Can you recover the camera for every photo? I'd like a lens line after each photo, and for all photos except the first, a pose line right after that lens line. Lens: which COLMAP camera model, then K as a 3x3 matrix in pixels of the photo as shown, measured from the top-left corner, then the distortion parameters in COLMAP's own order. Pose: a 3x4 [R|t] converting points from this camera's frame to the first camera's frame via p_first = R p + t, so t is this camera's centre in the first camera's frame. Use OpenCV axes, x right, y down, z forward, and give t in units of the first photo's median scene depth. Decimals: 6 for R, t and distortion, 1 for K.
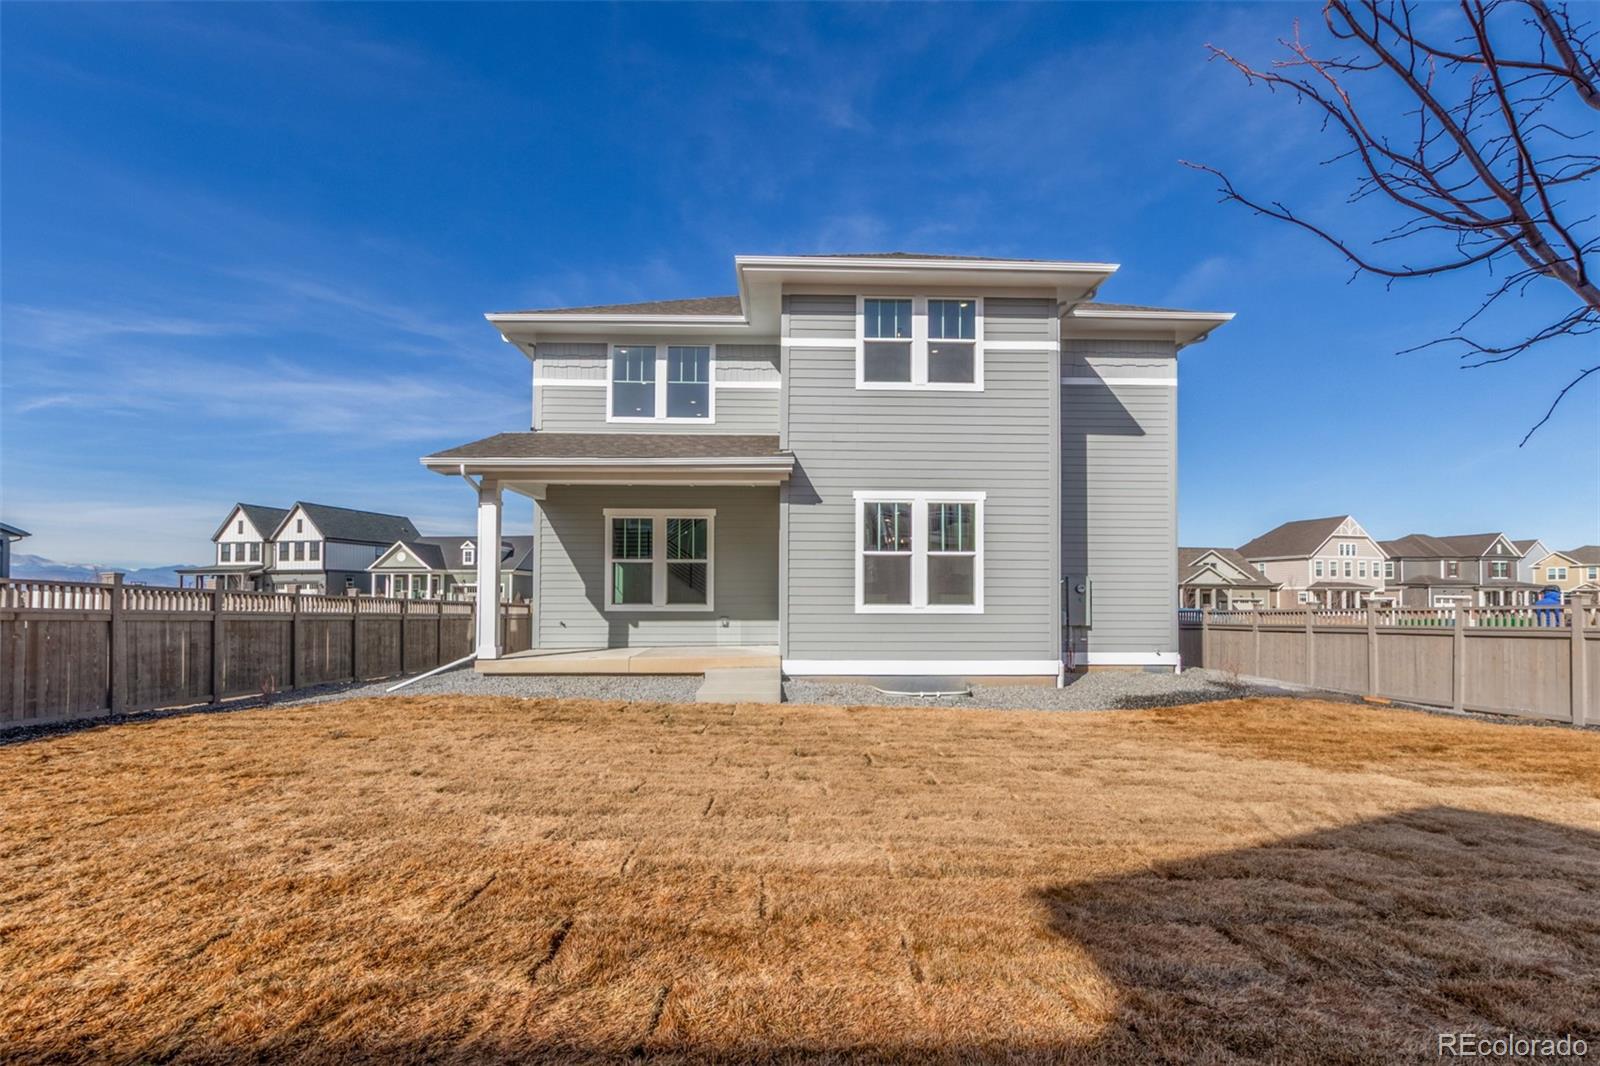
lens RADIAL K [[755.1, 0, 822.0], [0, 755.1, 584.9], [0, 0, 1]] dist [0.000851, 0.000005]
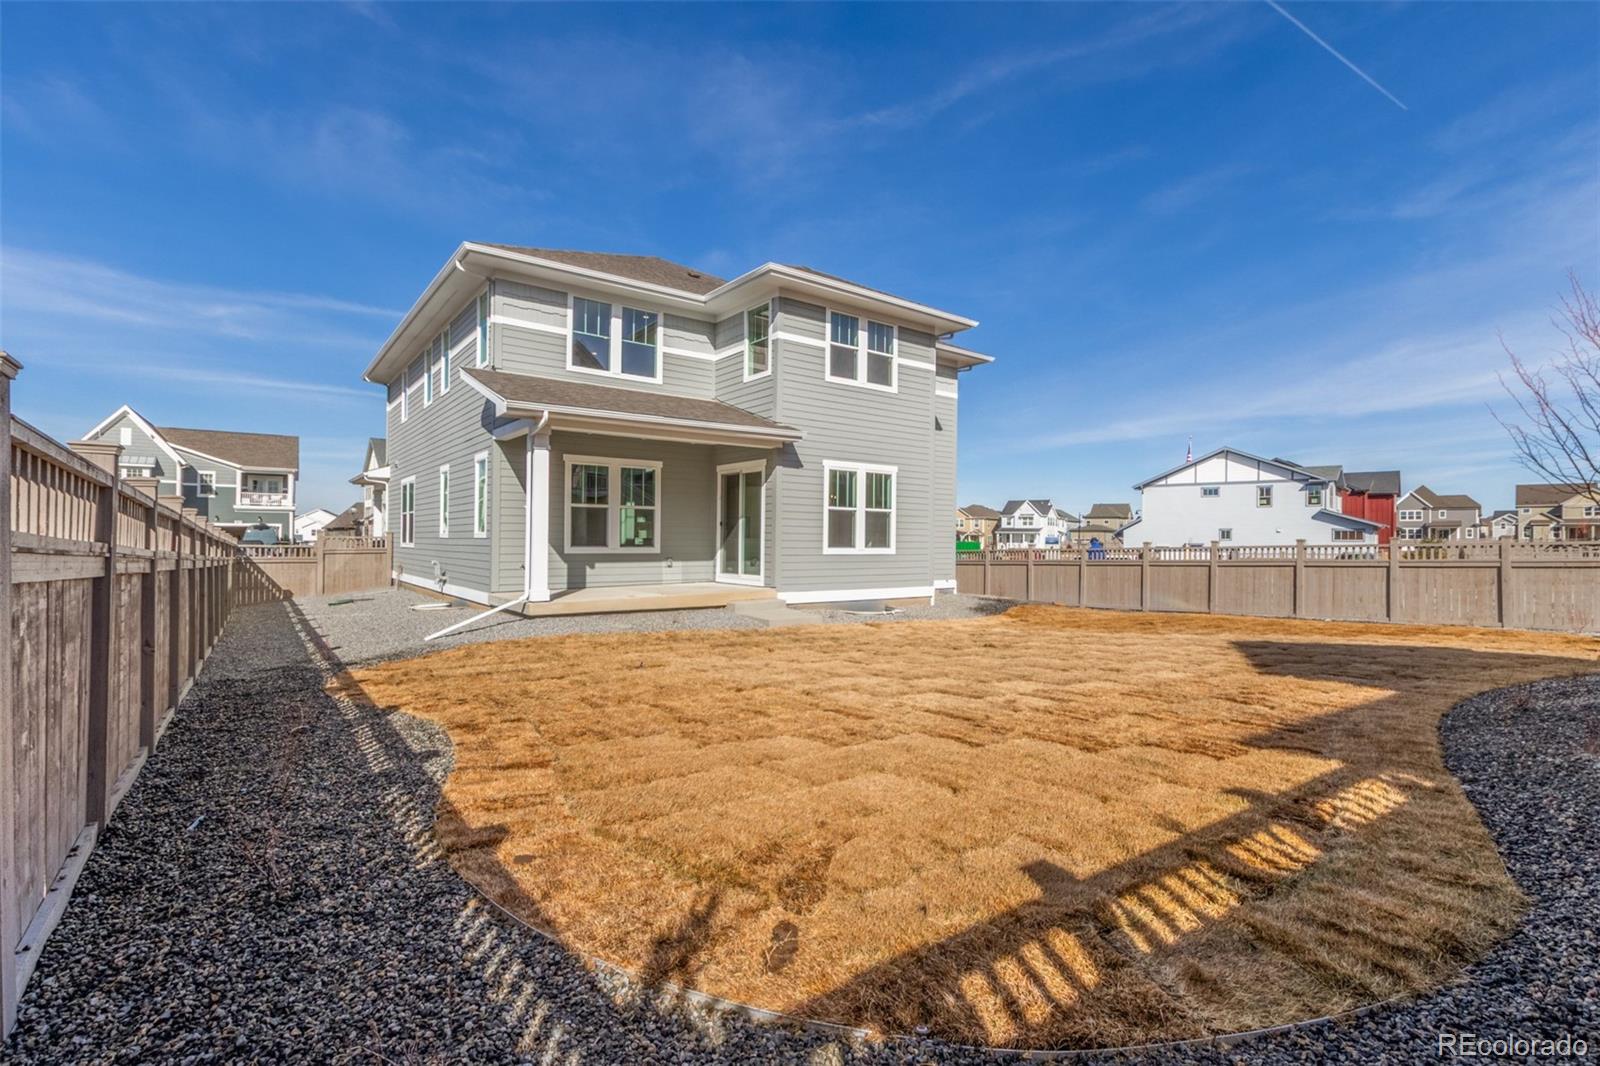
lens RADIAL K [[741.4, 0, 808.0], [0, 741.4, 538.0], [0, 0, 1]] dist [0.003565, 0.000009]
pose [[0.819538, 0.006808, 0.572985, -0.593396], [-0.017515, 0.999760, 0.013173, -0.005743], [-0.572758, -0.020831, 0.819460, -0.022506]]
